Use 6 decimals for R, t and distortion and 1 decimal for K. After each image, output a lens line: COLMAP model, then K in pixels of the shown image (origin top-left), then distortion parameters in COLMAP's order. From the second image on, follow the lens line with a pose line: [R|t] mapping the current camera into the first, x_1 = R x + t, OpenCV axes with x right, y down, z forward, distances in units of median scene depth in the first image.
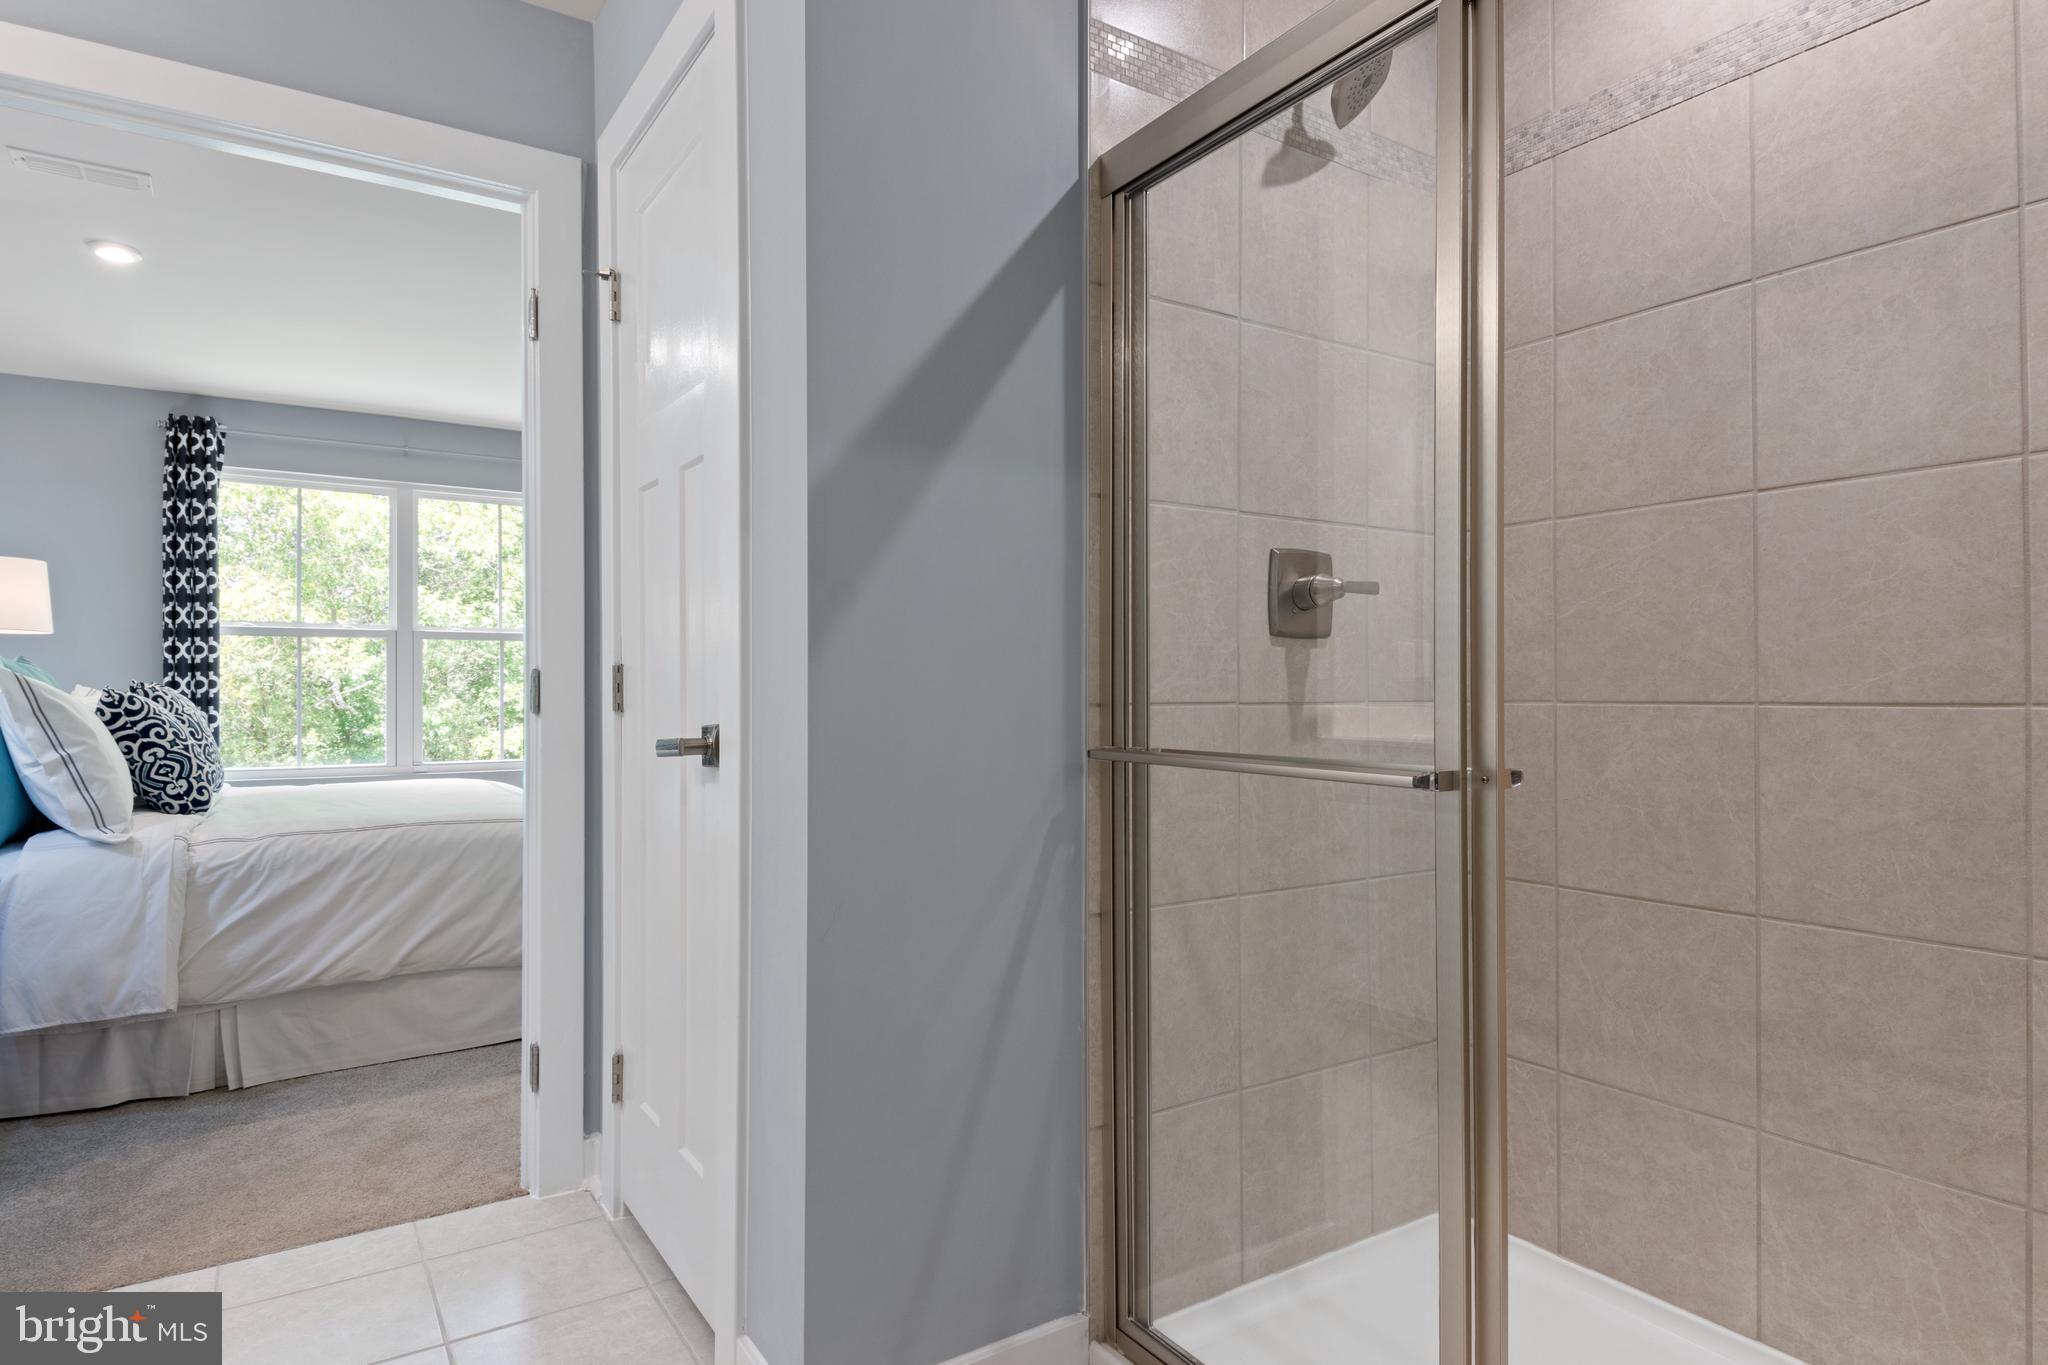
lens RADIAL K [[1127.3, 0, 1023.3], [0, 1127.3, 686.6], [0, 0, 1]] dist [0.022875, -0.002111]
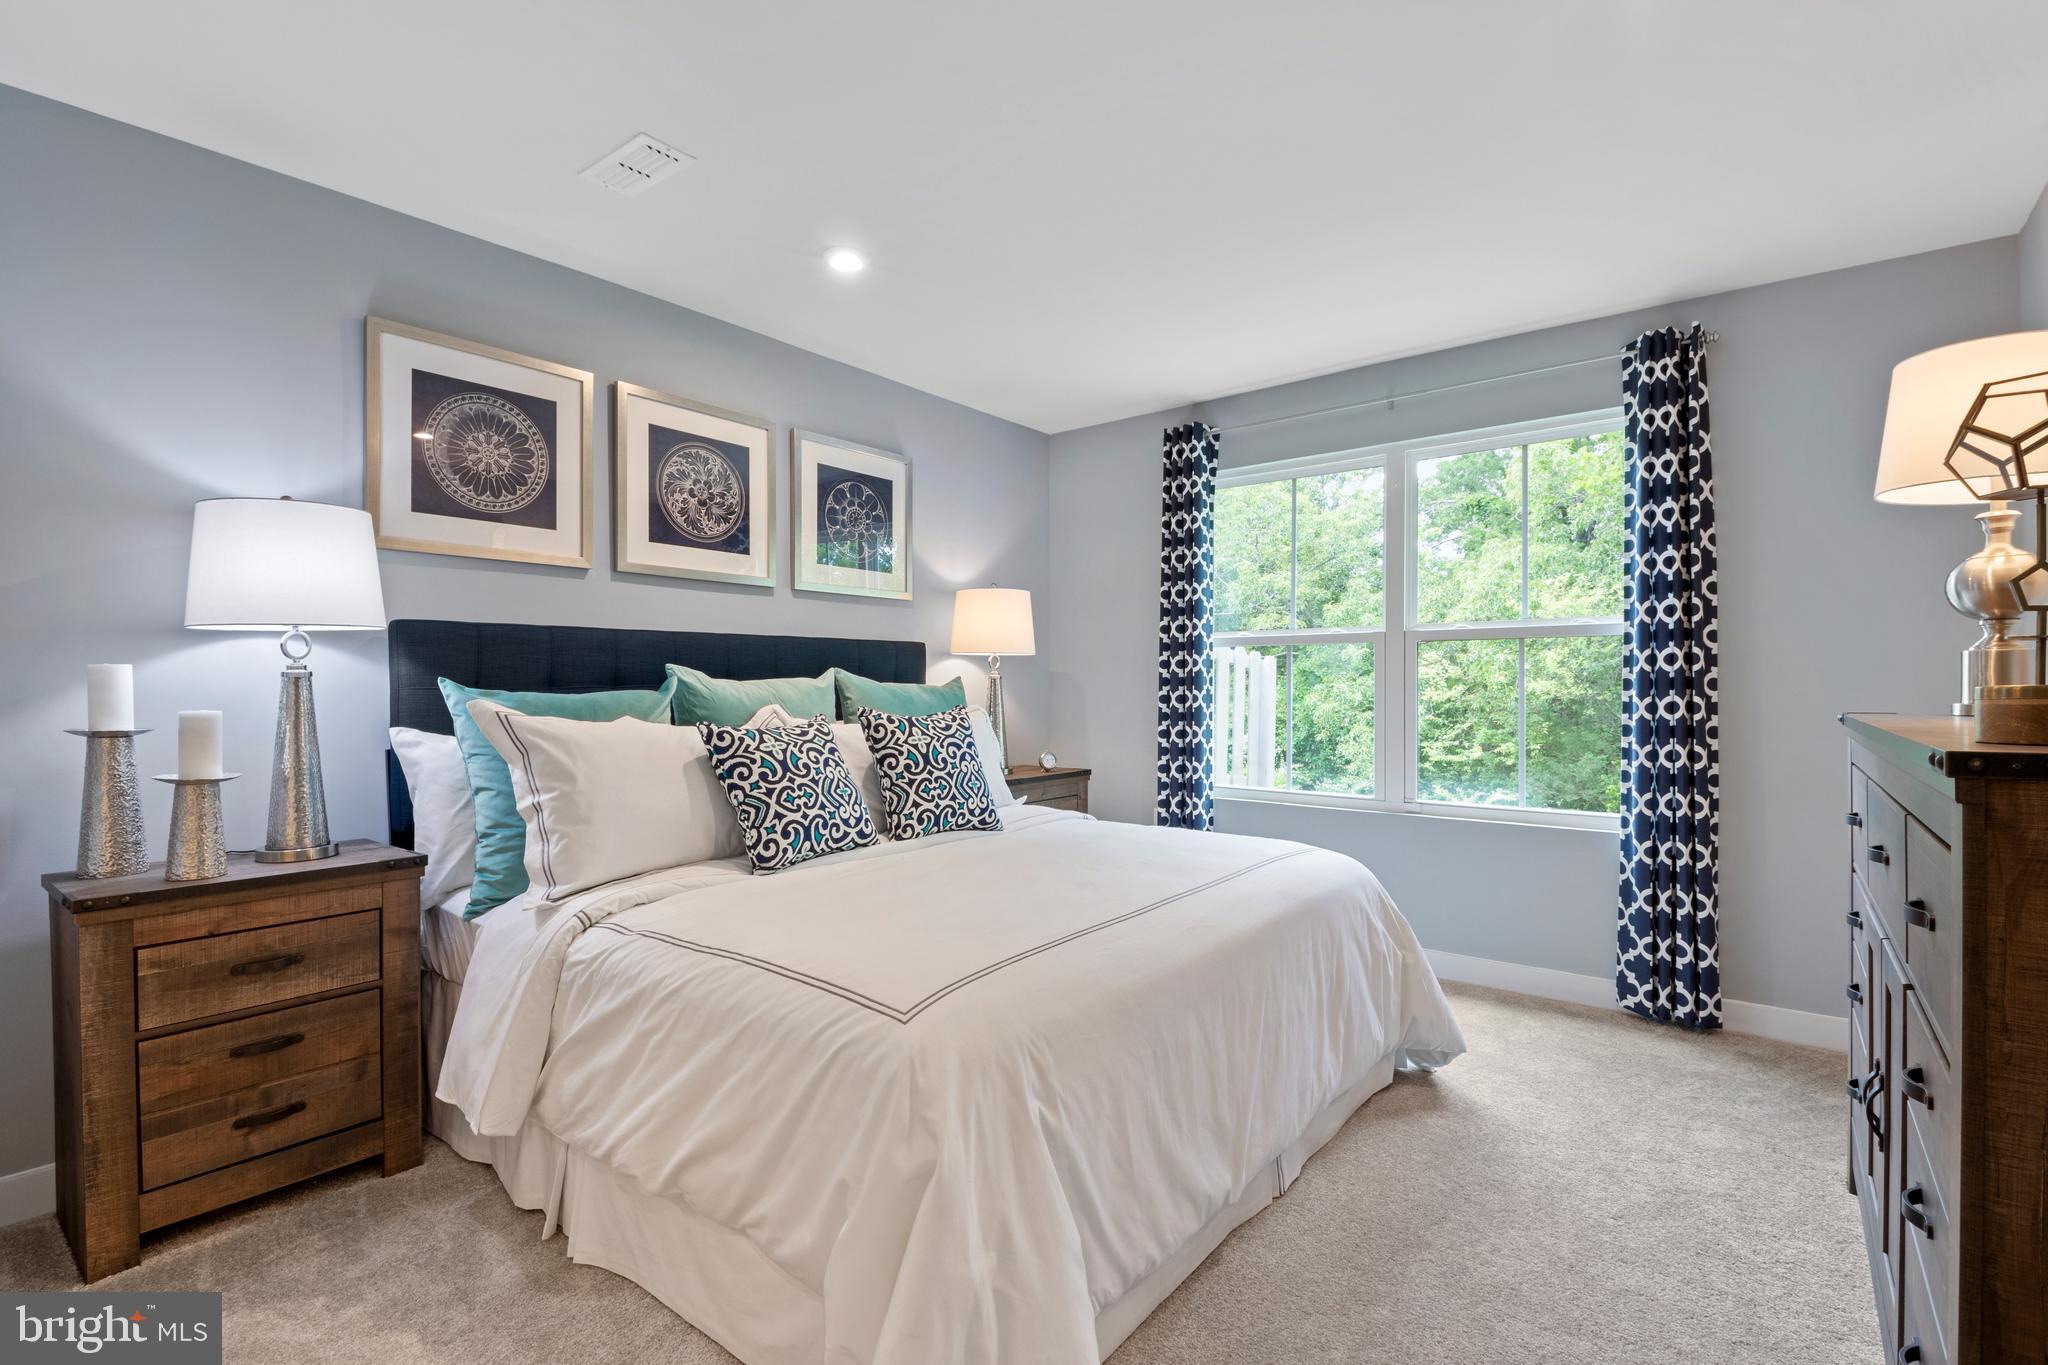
lens RADIAL K [[944.2, 0, 1016.9], [0, 944.2, 675.5], [0, 0, 1]] dist [-0.014445, -0.005899]
pose [[0.315134, -0.007412, -0.949018, 0.003044], [0.010797, 0.999933, -0.004224, -0.029670], [0.948986, -0.008915, 0.315193, 0.965545]]
